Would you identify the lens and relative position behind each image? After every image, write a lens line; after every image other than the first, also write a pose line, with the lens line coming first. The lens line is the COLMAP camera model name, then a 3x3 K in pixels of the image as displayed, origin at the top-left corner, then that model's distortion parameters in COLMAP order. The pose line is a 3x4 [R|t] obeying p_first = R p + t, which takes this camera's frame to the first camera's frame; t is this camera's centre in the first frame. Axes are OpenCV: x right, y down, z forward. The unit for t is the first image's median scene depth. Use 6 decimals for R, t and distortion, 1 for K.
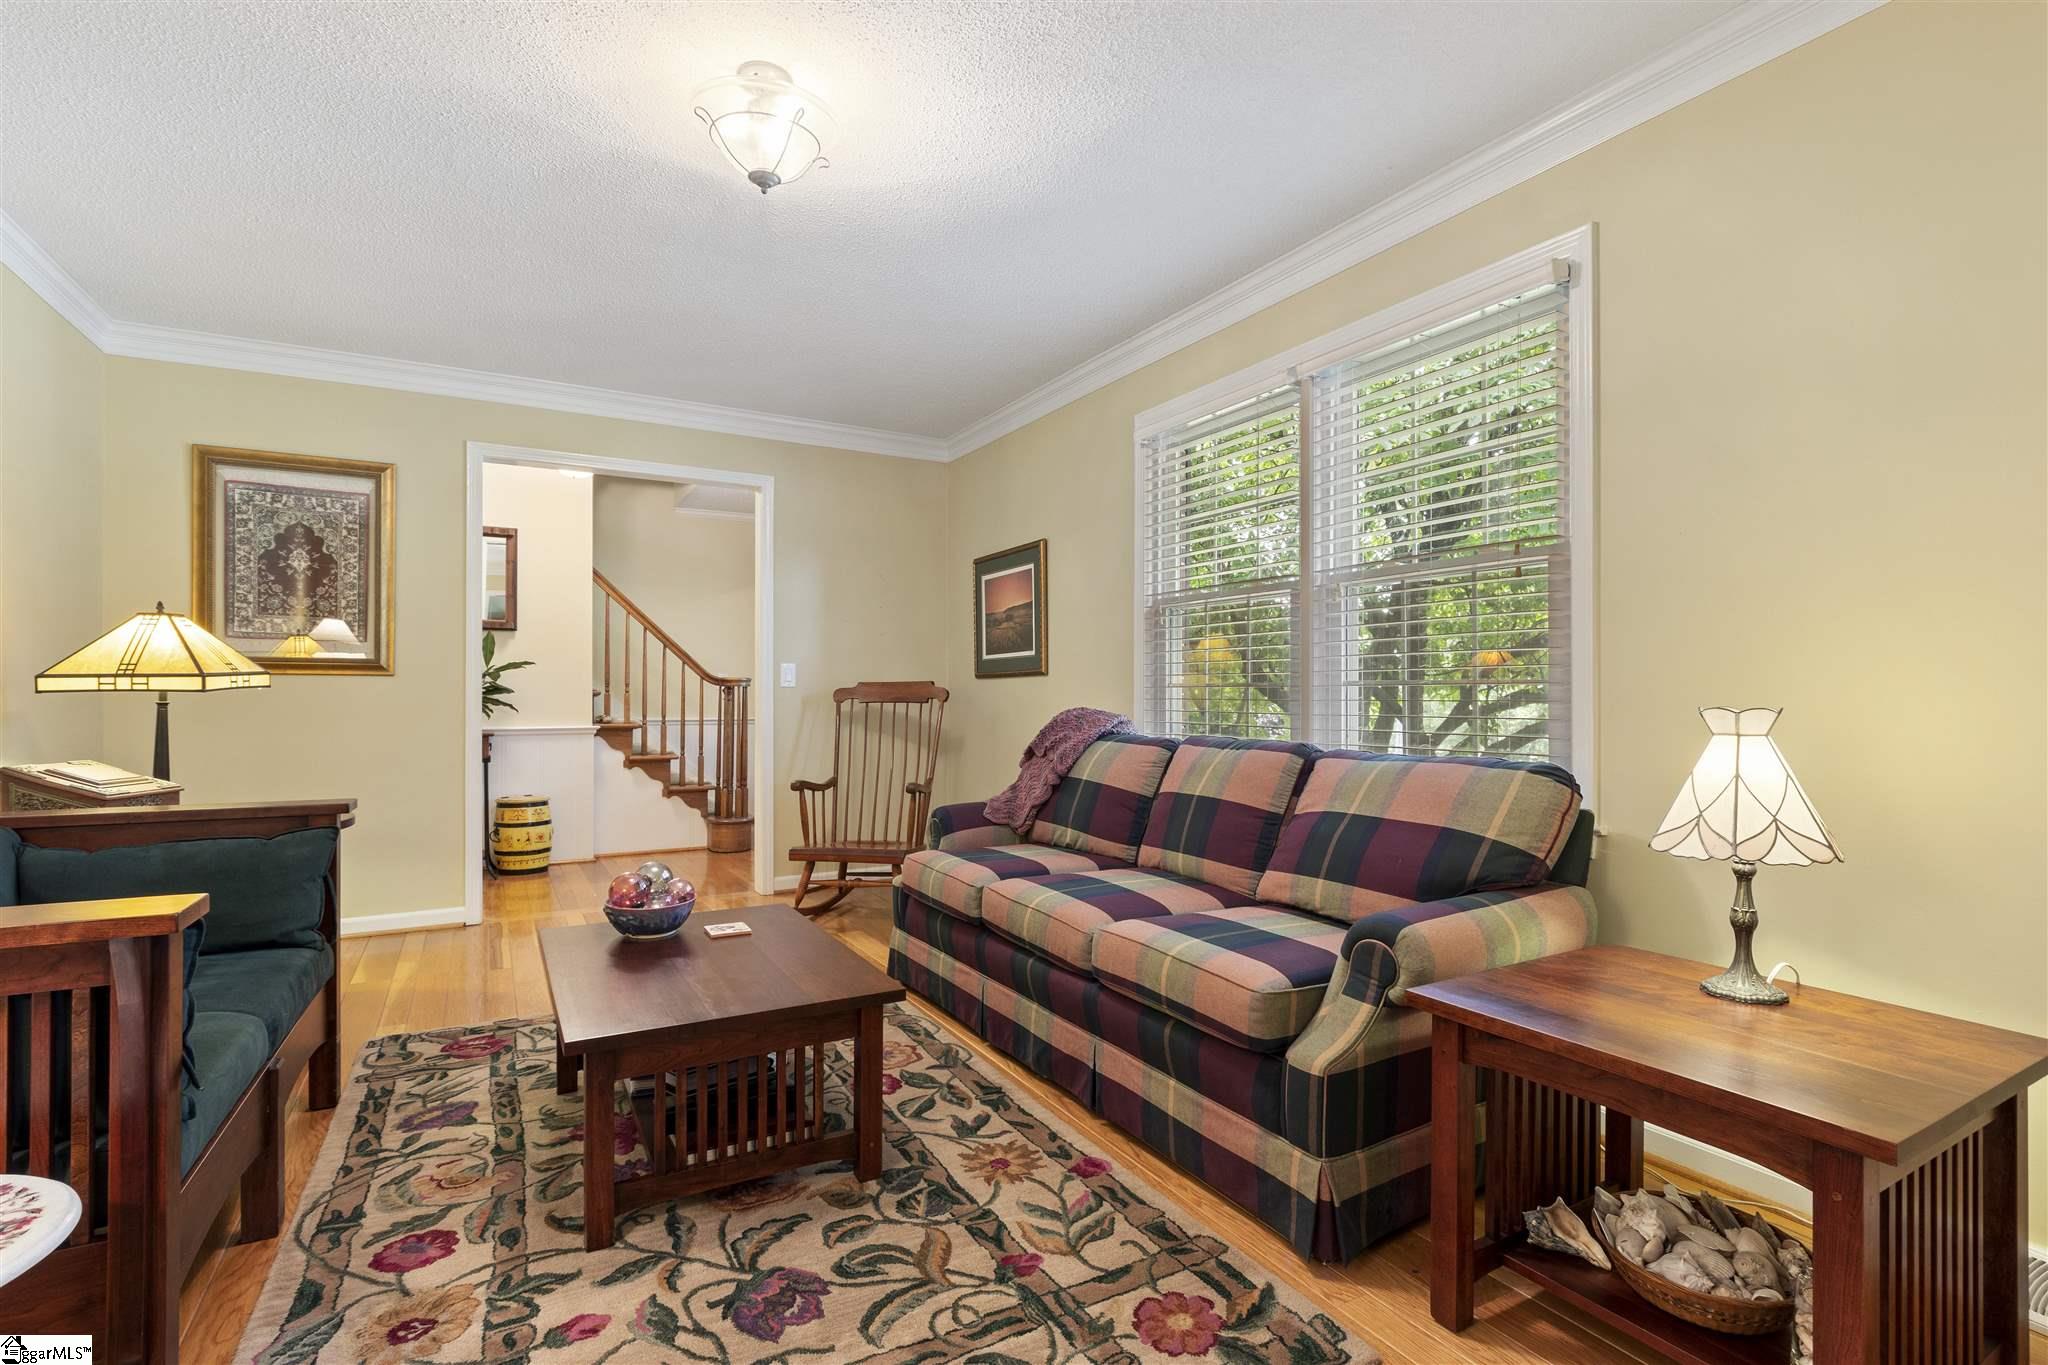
lens RADIAL K [[948.7, 0, 1033.6], [0, 948.7, 685.1], [0, 0, 1]] dist [-0.012995, -0.003301]
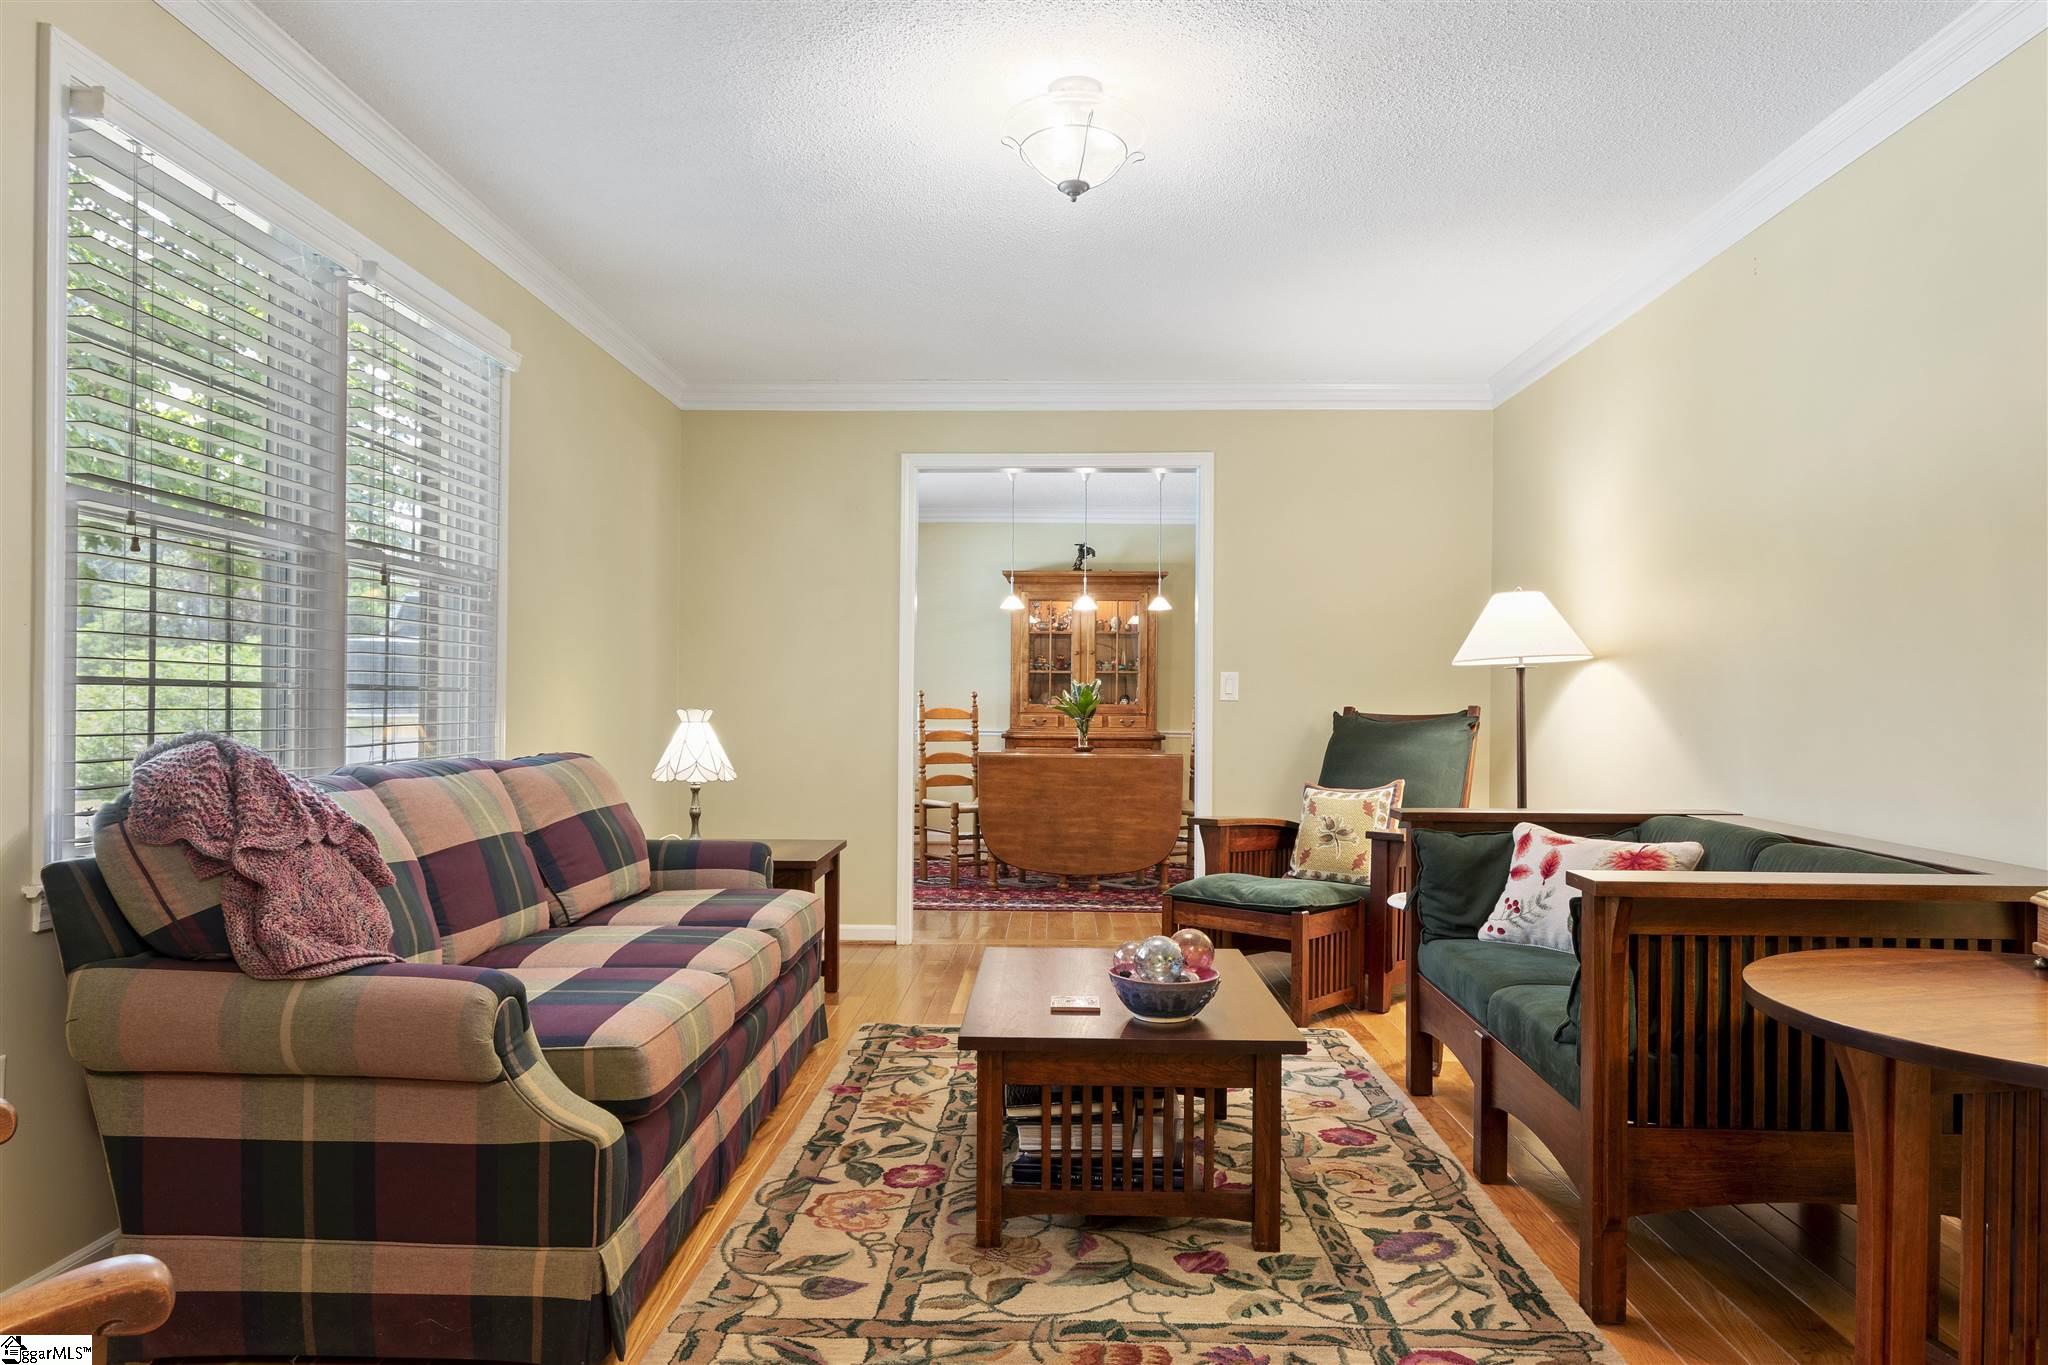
lens RADIAL K [[1340.3, 0, 1026.6], [0, 1340.3, 690.6], [0, 0, 1]] dist [-0.000471, -0.000013]
pose [[-0.854805, -0.003566, 0.518937, -0.991497], [-0.013747, 0.999781, -0.015775, 0.015529], [-0.518767, -0.020618, -0.854667, 2.261827]]
